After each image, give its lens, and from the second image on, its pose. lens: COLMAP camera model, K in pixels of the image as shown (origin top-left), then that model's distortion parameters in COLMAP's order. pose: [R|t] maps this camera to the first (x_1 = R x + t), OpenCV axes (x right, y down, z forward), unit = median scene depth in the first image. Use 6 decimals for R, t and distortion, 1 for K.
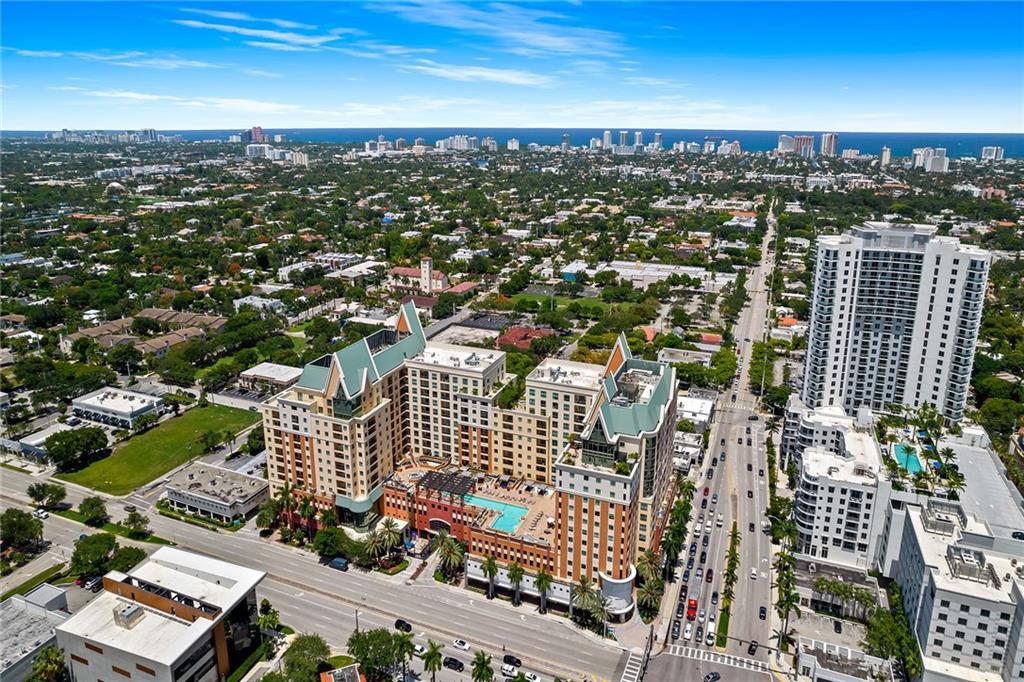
lens RADIAL K [[661.6, 0, 512.8], [0, 661.6, 287.3], [0, 0, 1]] dist [-0.058989, 0.048632]
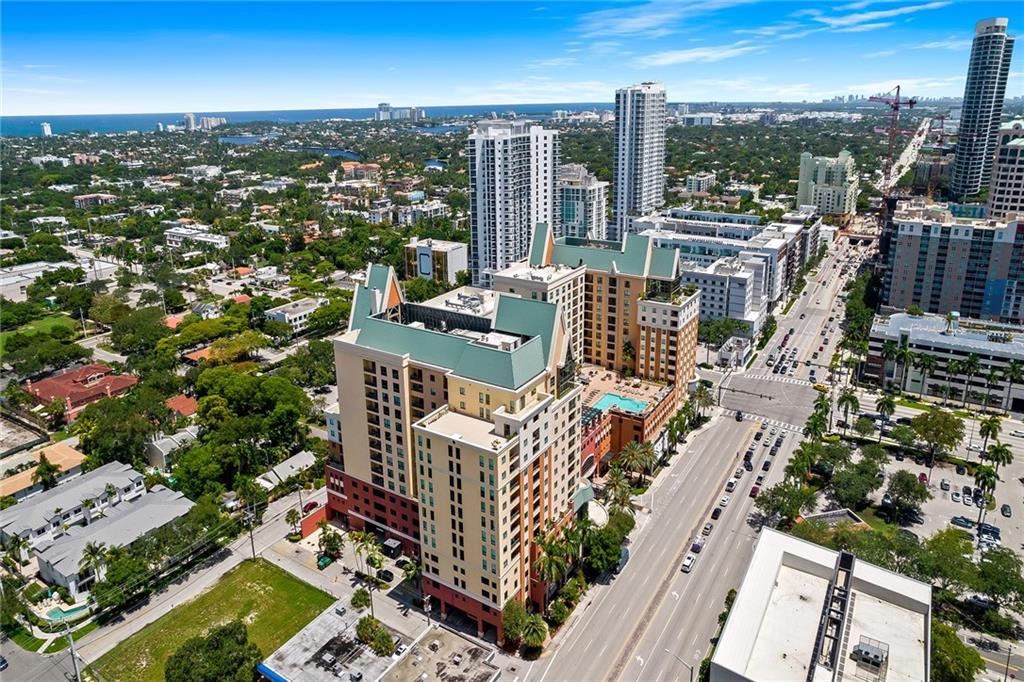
lens RADIAL K [[665.0, 0, 514.7], [0, 665.0, 278.0], [0, 0, 1]] dist [-0.054663, 0.047854]
pose [[0.180713, -0.263346, 0.947624, -0.847106], [0.252365, 0.943645, 0.214114, -0.080540], [-0.950608, 0.200454, 0.236988, 0.783833]]
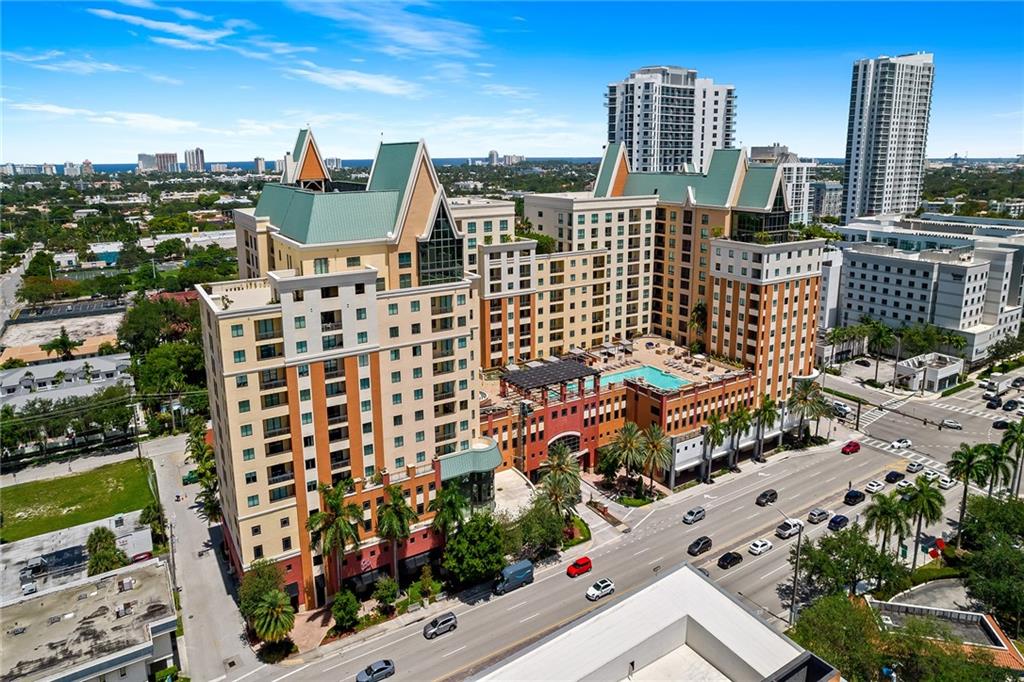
lens RADIAL K [[652.2, 0, 517.7], [0, 652.2, 297.3], [0, 0, 1]] dist [-0.039198, 0.000722]
pose [[0.586659, -0.179522, 0.789685, -0.547028], [0.205406, 0.976218, 0.069331, 0.170639], [-0.783351, 0.121533, 0.609583, 0.614901]]
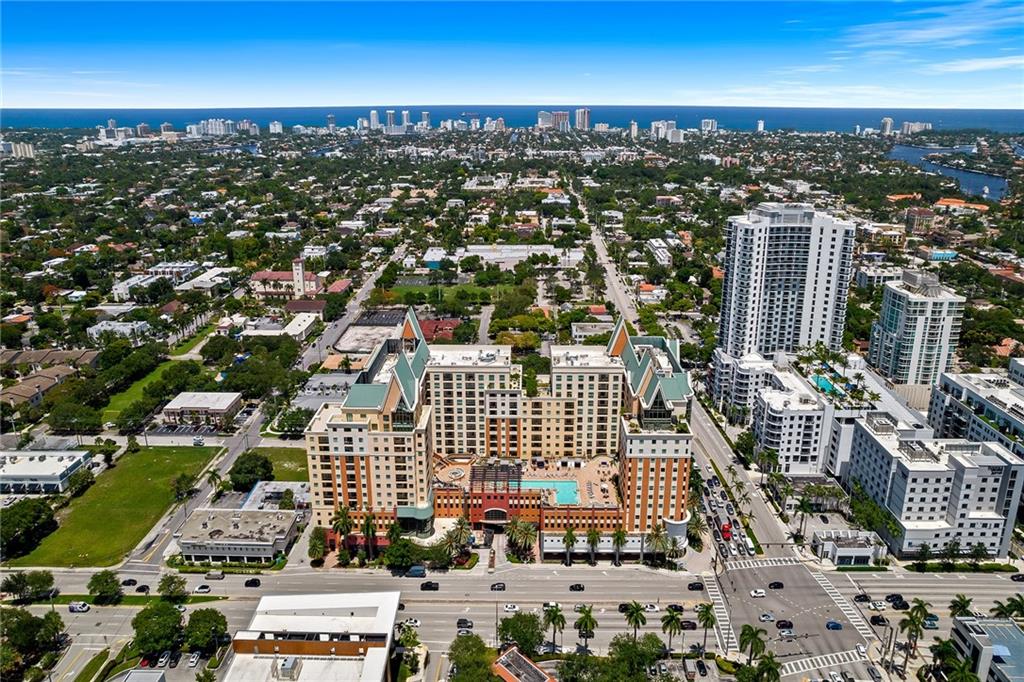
lens RADIAL K [[665.0, 0, 514.7], [0, 665.0, 278.0], [0, 0, 1]] dist [-0.054663, 0.047854]
pose [[0.933813, -0.098056, 0.344061, -0.389968], [0.091642, 0.995180, 0.034899, -0.051692], [-0.345825, -0.001059, 0.938298, -0.019962]]
